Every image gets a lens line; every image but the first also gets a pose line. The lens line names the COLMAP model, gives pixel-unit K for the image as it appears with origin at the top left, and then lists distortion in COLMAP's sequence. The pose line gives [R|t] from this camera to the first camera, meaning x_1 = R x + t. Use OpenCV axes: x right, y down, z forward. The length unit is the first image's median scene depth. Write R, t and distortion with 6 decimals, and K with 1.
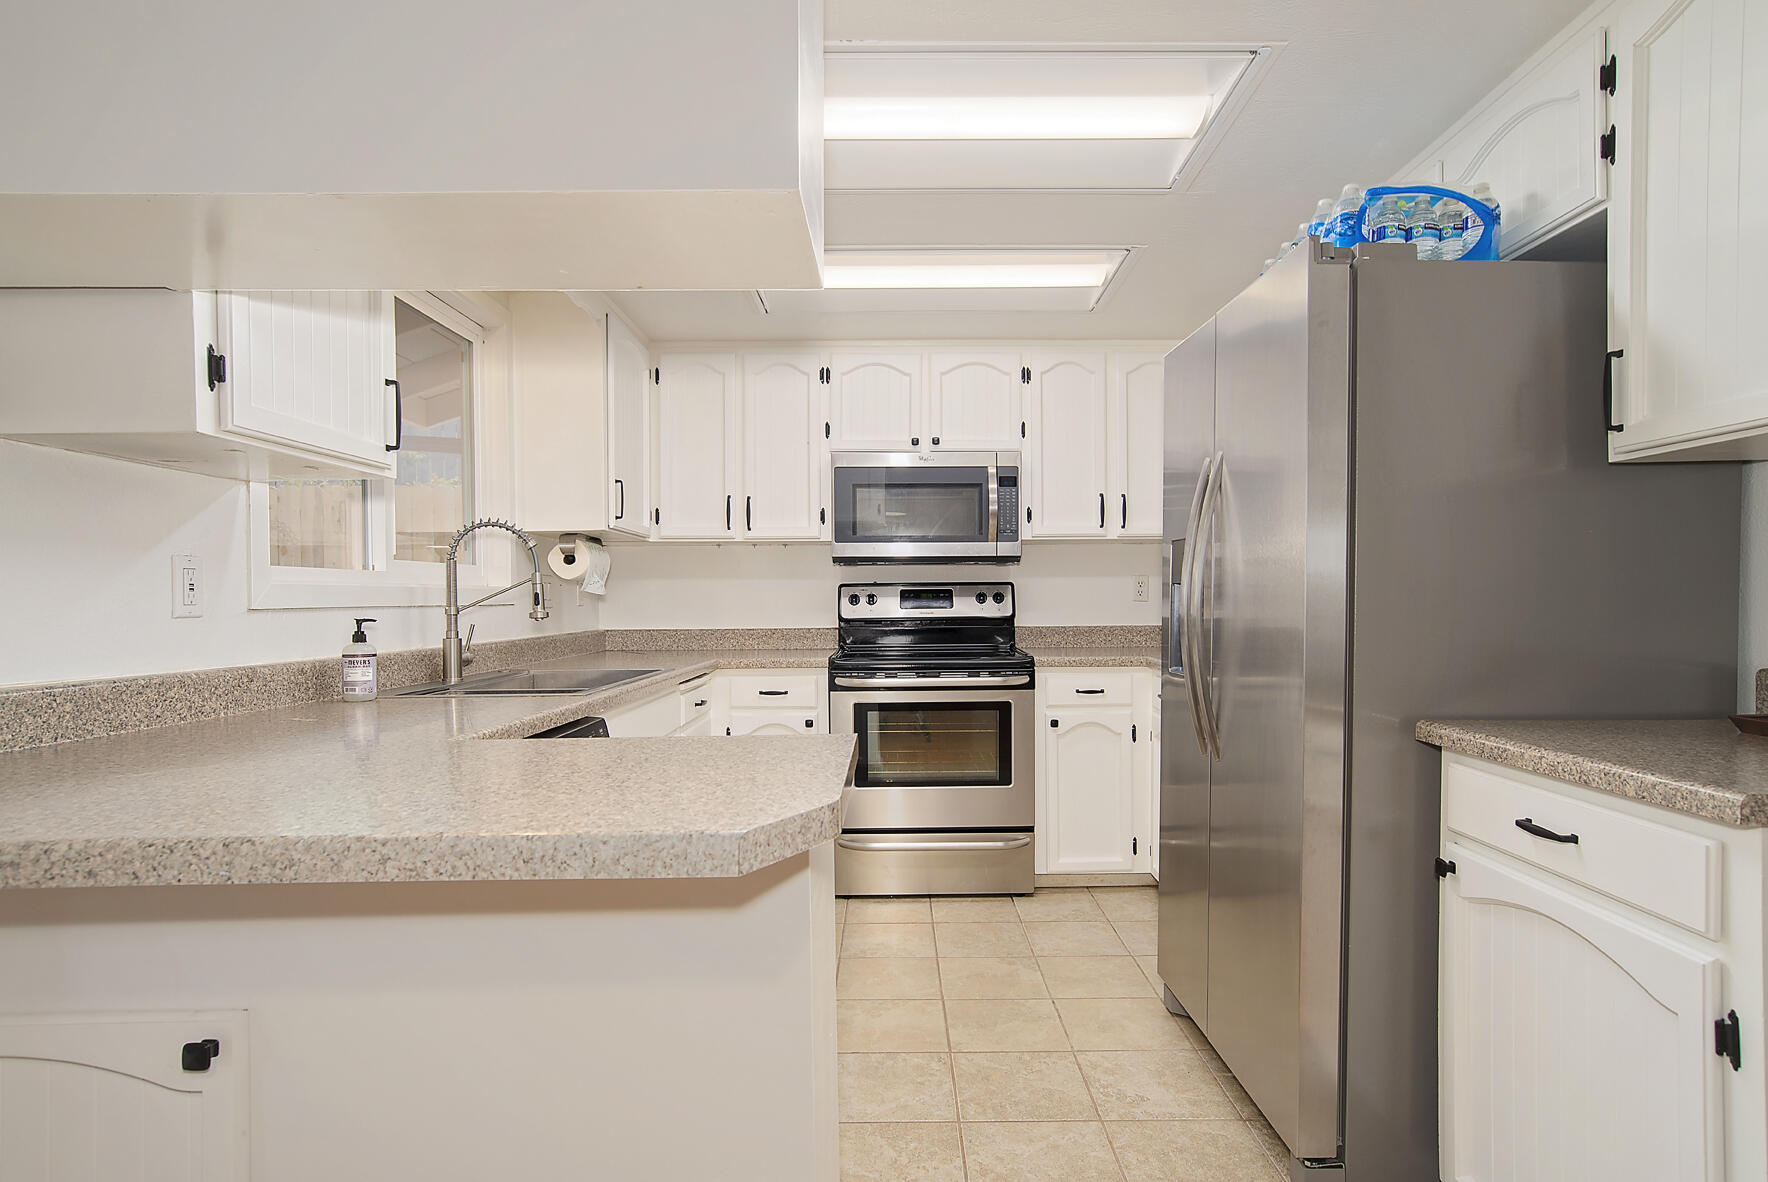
lens RADIAL K [[909.2, 0, 895.4], [0, 909.2, 600.5], [0, 0, 1]] dist [-0.034948, 0.015314]
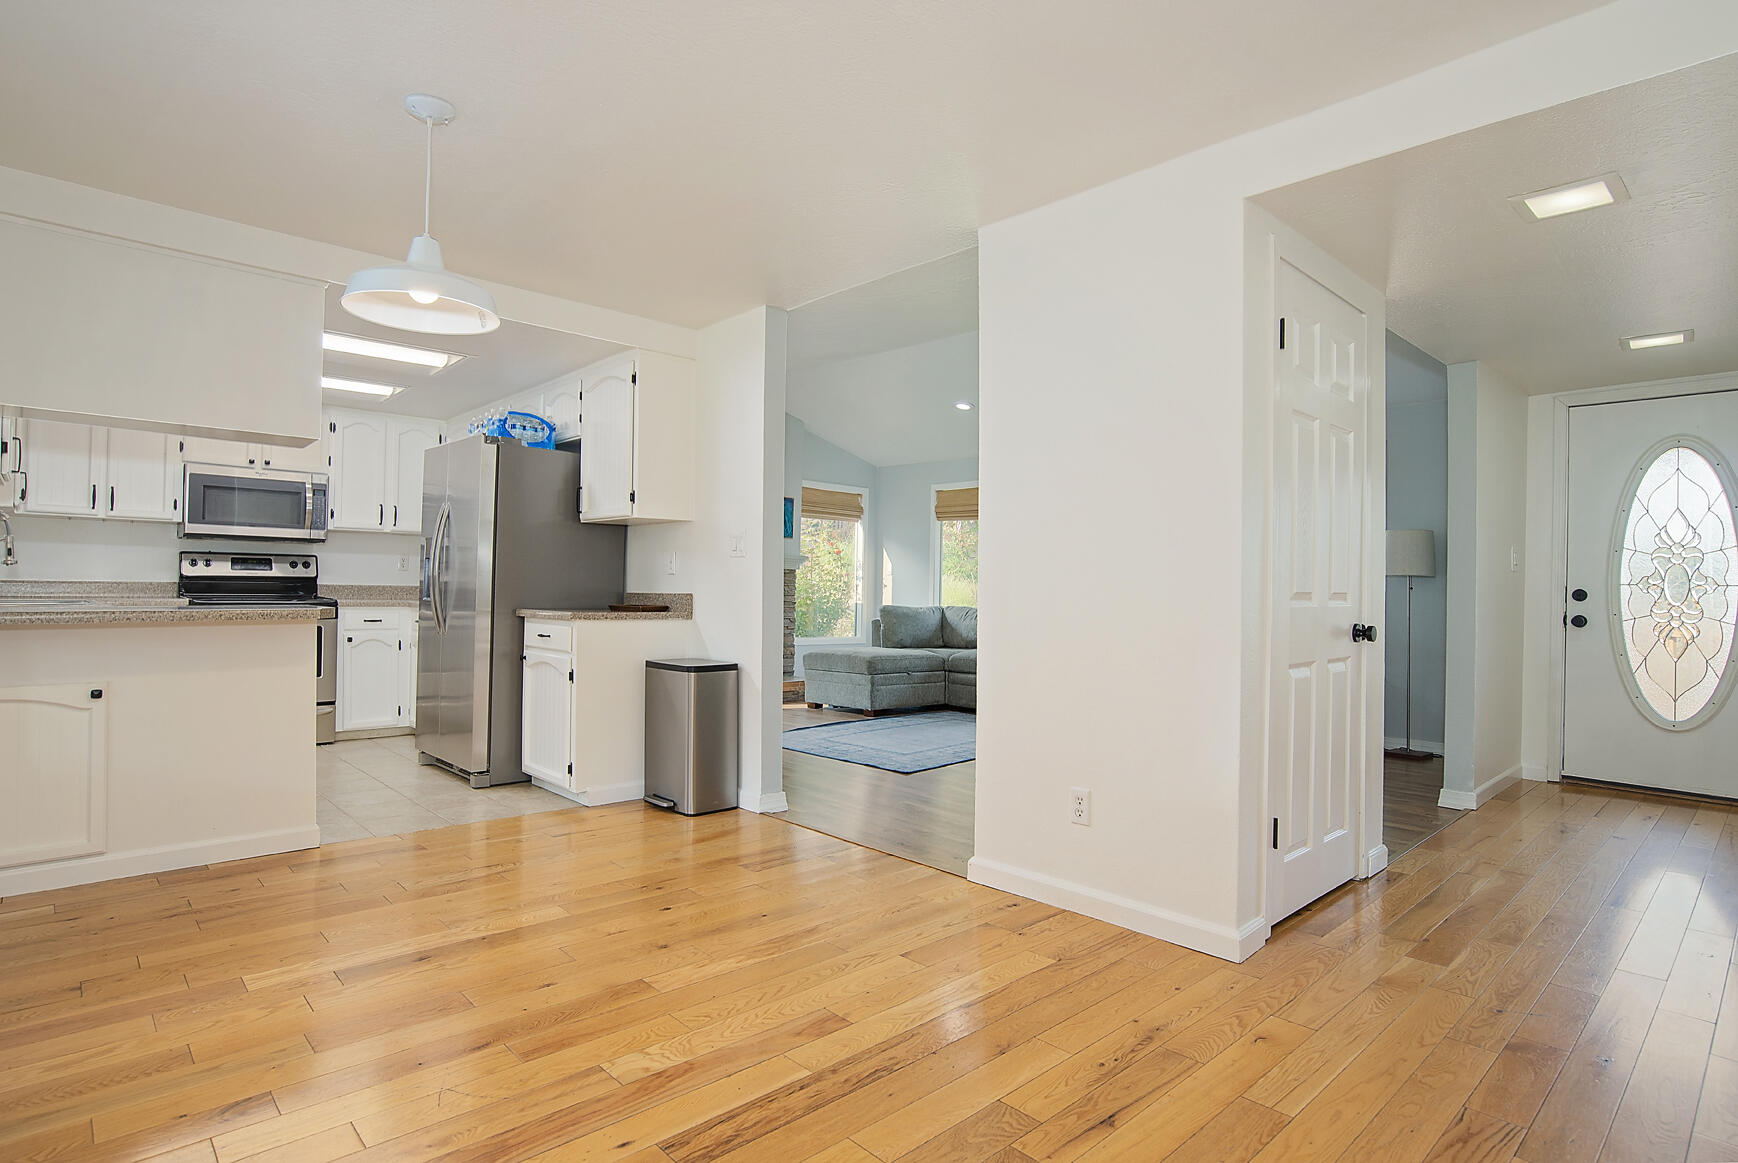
lens RADIAL K [[913.1, 0, 866.4], [0, 913.1, 592.7], [0, 0, 1]] dist [-0.016037, 0.000521]
pose [[0.732767, 0.015407, 0.680305, -0.275836], [-0.019935, 0.999801, -0.001171, 0.031140], [-0.680188, -0.012704, 0.732928, -0.903395]]
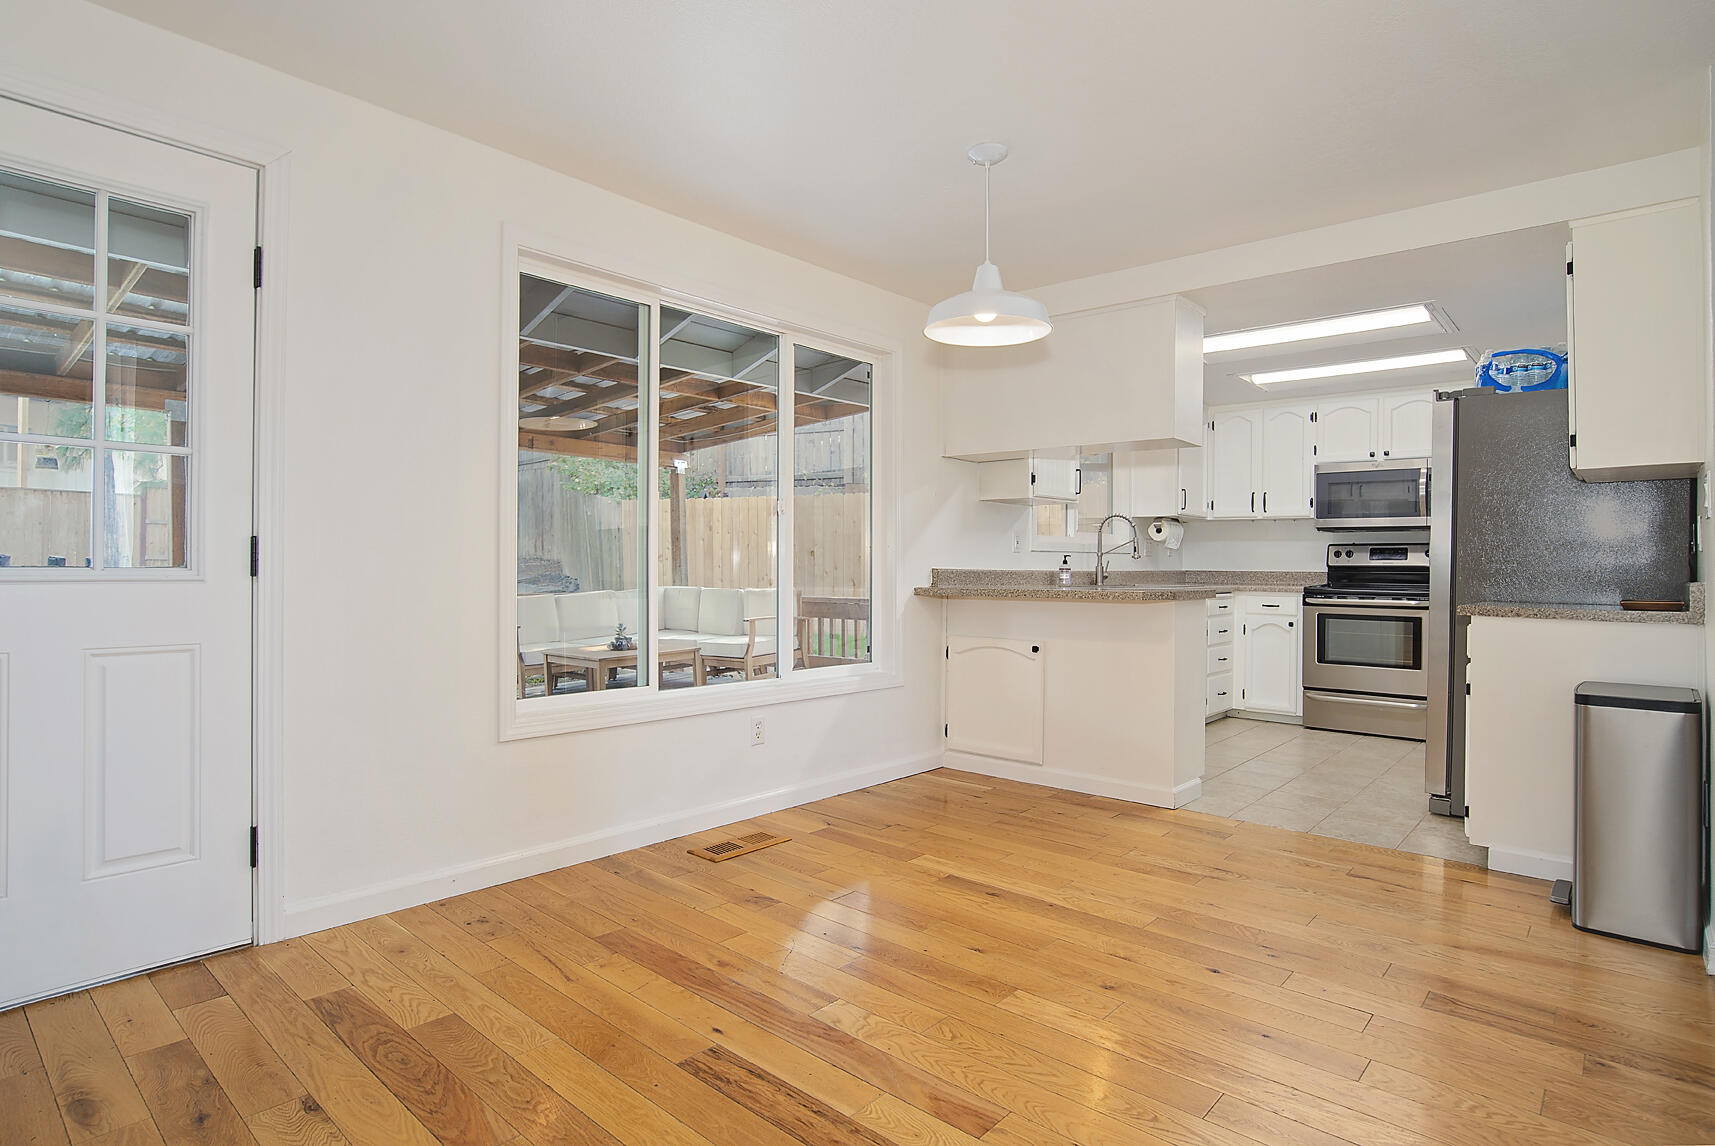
lens RADIAL K [[916.7, 0, 865.5], [0, 916.7, 565.0], [0, 0, 1]] dist [-0.061445, 0.027024]
pose [[0.744973, 0.013856, -0.666950, 0.448718], [-0.016194, 0.999865, 0.002683, 0.030988], [0.666898, 0.008801, 0.745097, -0.824290]]
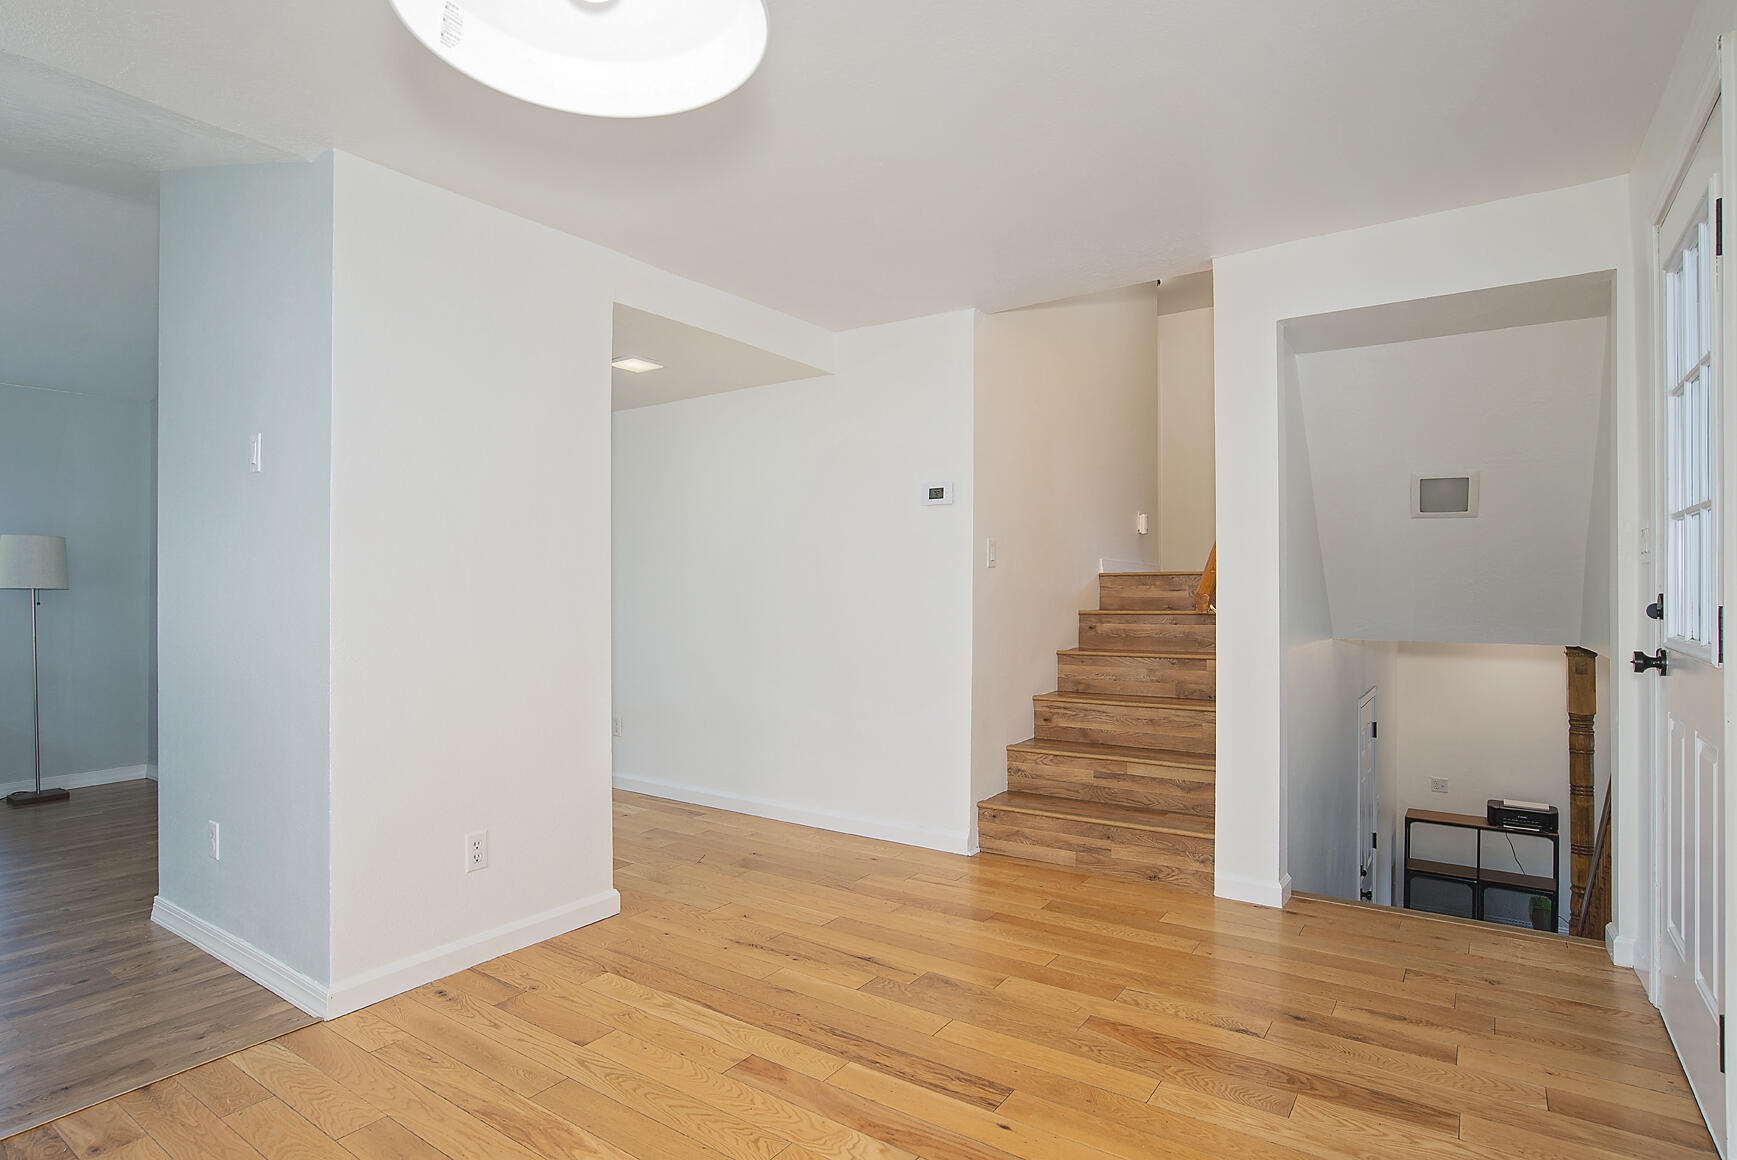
lens RADIAL K [[912.6, 0, 865.9], [0, 912.6, 591.2], [0, 0, 1]] dist [-0.016037, 0.000521]
pose [[-0.816859, 0.012086, 0.576711, -0.288573], [0.012766, 0.999914, -0.002872, 0.003590], [-0.576696, 0.005017, -0.816944, 0.084066]]
